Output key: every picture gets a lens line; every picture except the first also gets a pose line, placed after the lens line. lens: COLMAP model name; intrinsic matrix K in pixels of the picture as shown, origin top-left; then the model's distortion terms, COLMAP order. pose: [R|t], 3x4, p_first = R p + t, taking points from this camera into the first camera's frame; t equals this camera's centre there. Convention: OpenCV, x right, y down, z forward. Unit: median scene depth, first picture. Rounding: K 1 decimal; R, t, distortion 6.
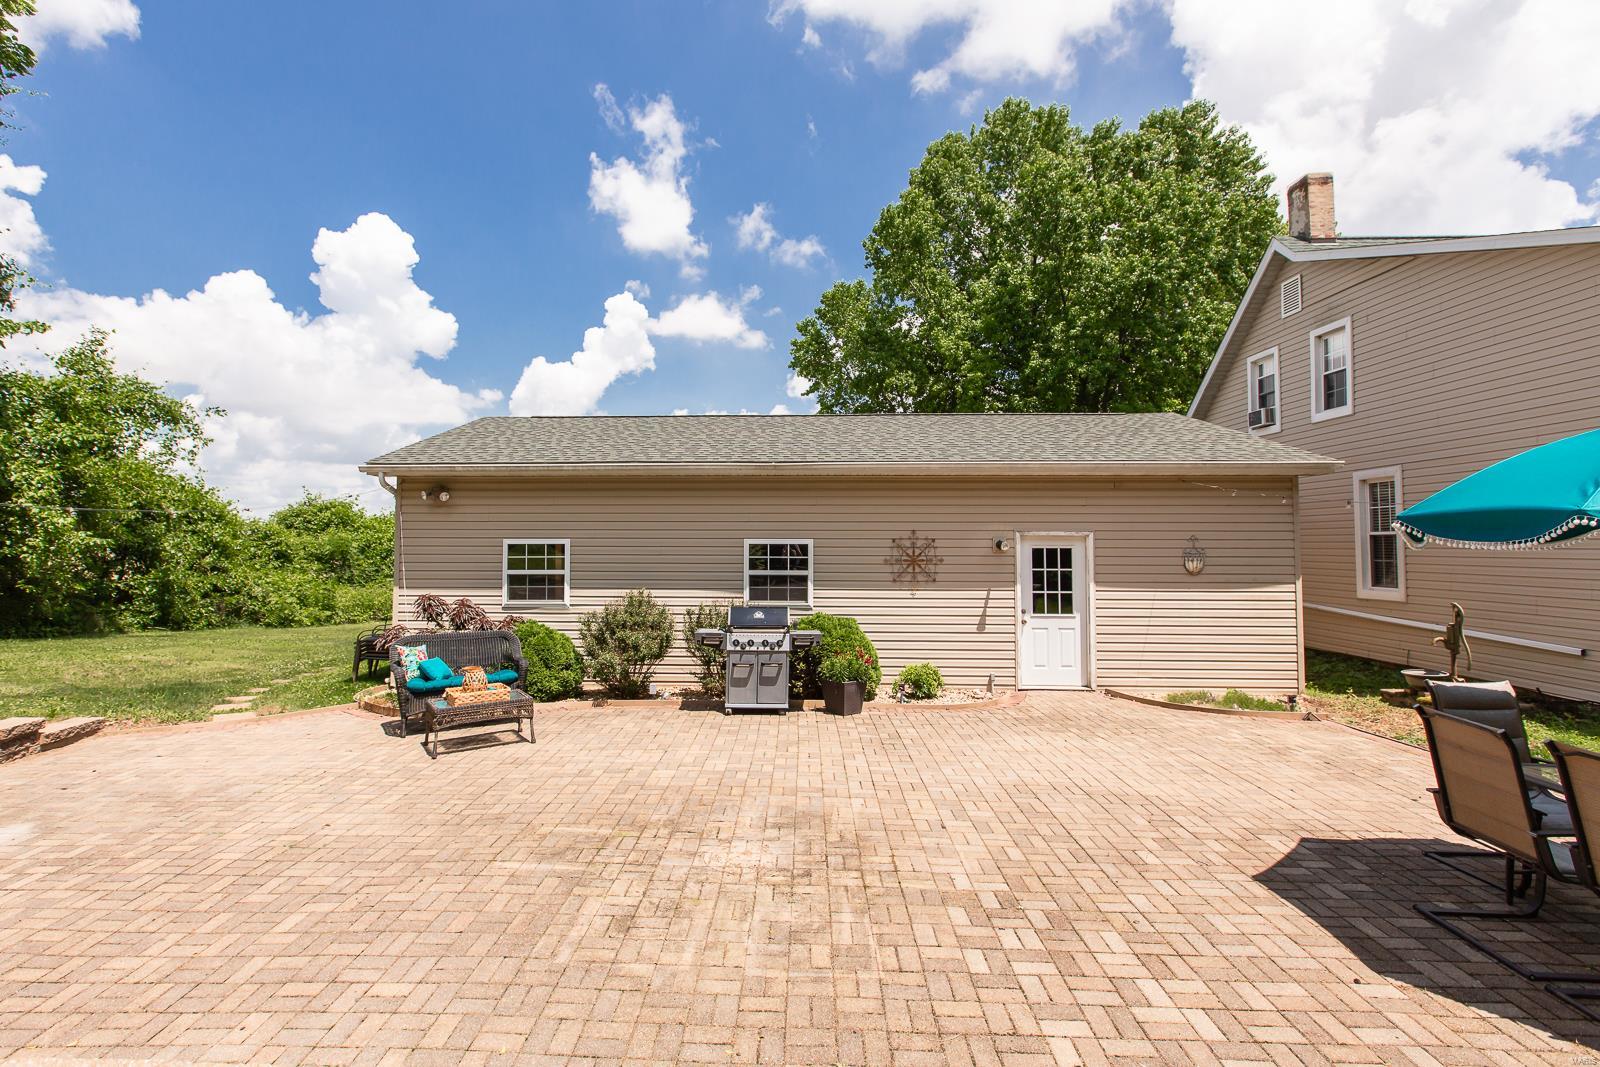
lens RADIAL K [[741.6, 0, 760.3], [0, 741.6, 524.6], [0, 0, 1]] dist [-0.000879, -0.000496]
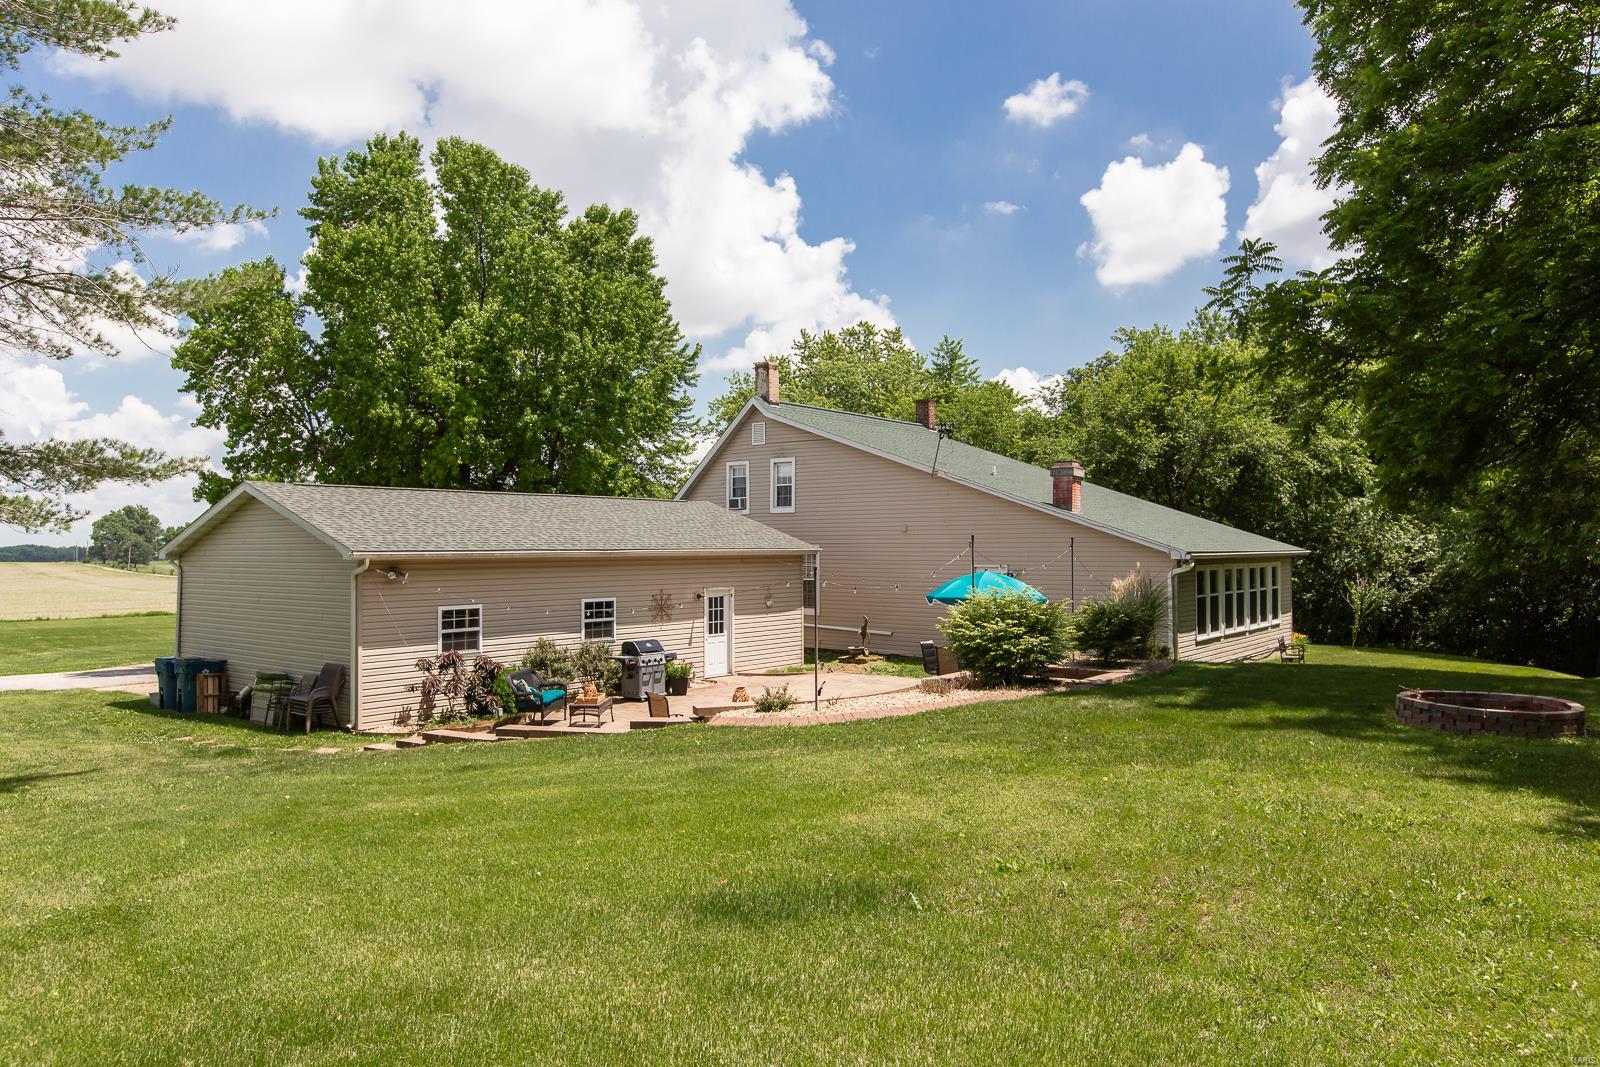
lens RADIAL K [[1096.3, 0, 803.9], [0, 1096.3, 553.0], [0, 0, 1]] dist [0.021787, -0.000340]
pose [[0.592266, -0.009501, 0.805687, -1.573077], [-0.018637, 0.999501, 0.025487, -0.141409], [-0.805527, -0.030111, 0.591793, -0.699581]]
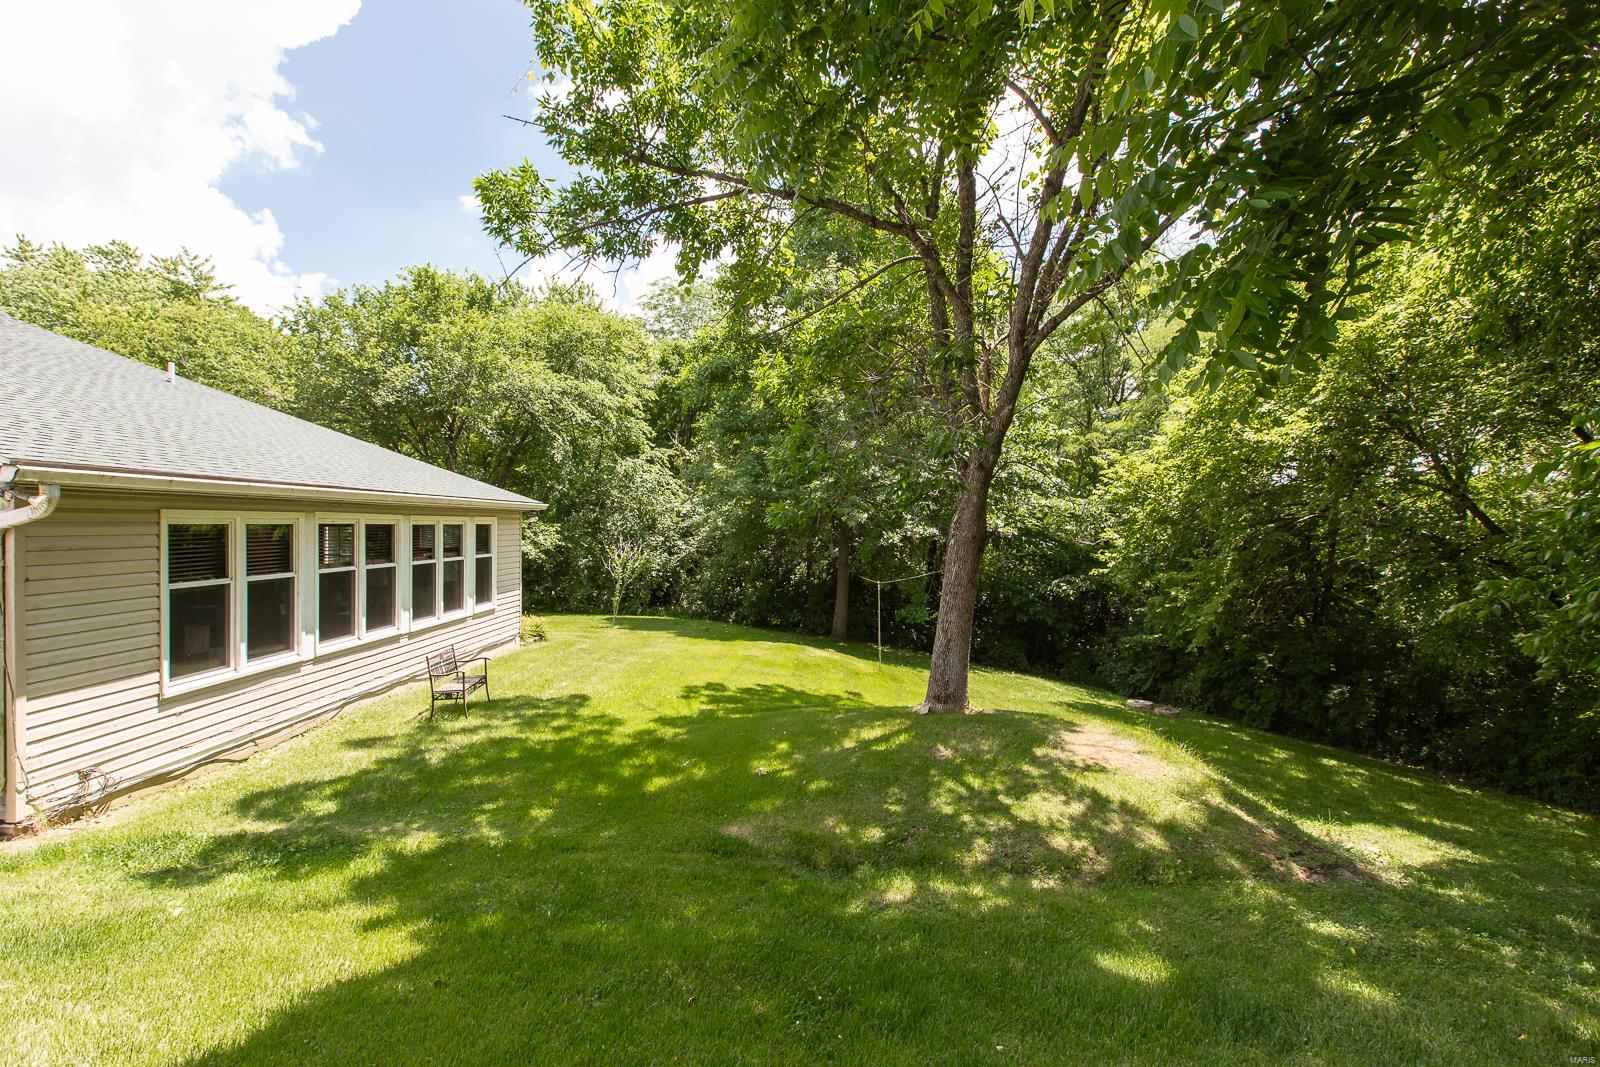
lens RADIAL K [[712.7, 0, 784.1], [0, 712.7, 533.6], [0, 0, 1]] dist [-0.005129, -0.000531]
pose [[0.010692, -0.015643, 0.999820, 0.382585], [-0.039622, 0.999086, 0.016055, -0.075575], [-0.999158, -0.039786, 0.010062, -0.511268]]
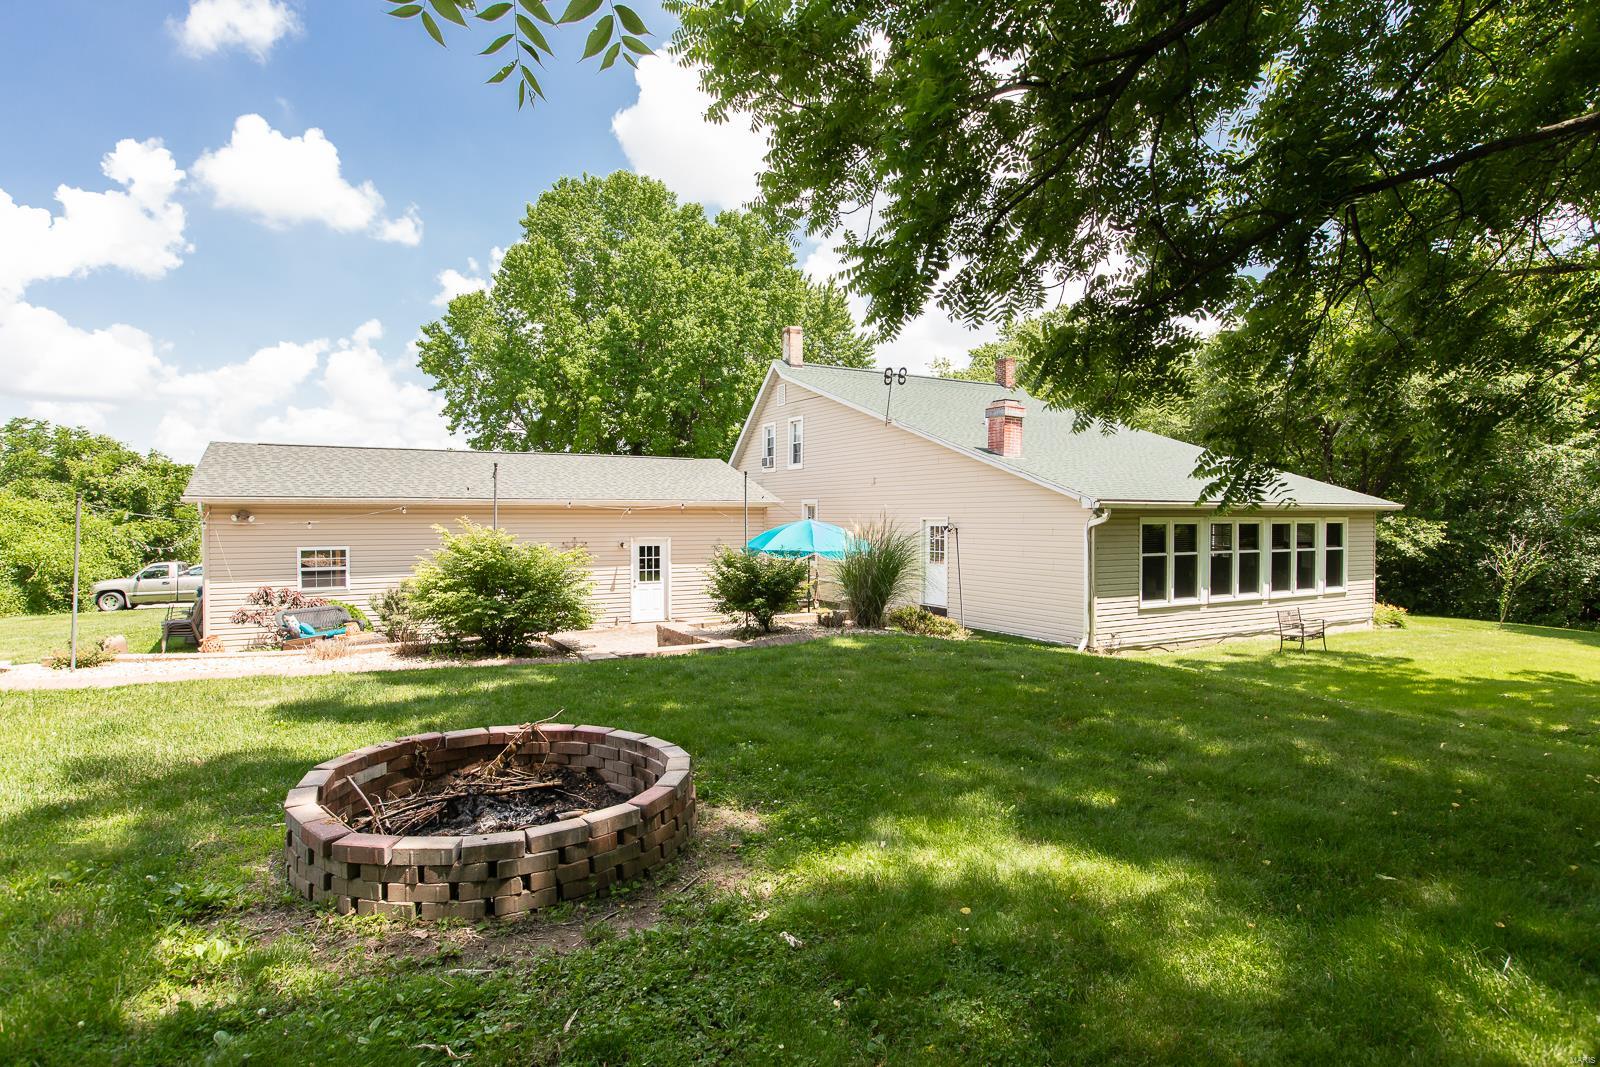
lens RADIAL K [[849.7, 0, 798.9], [0, 849.7, 534.3], [0, 0, 1]] dist [0.023026, -0.000175]
pose [[0.856283, -0.013488, 0.516331, -0.377940], [-0.012852, 0.998793, 0.047406, -0.101382], [-0.516347, -0.047229, 0.855076, -0.992919]]
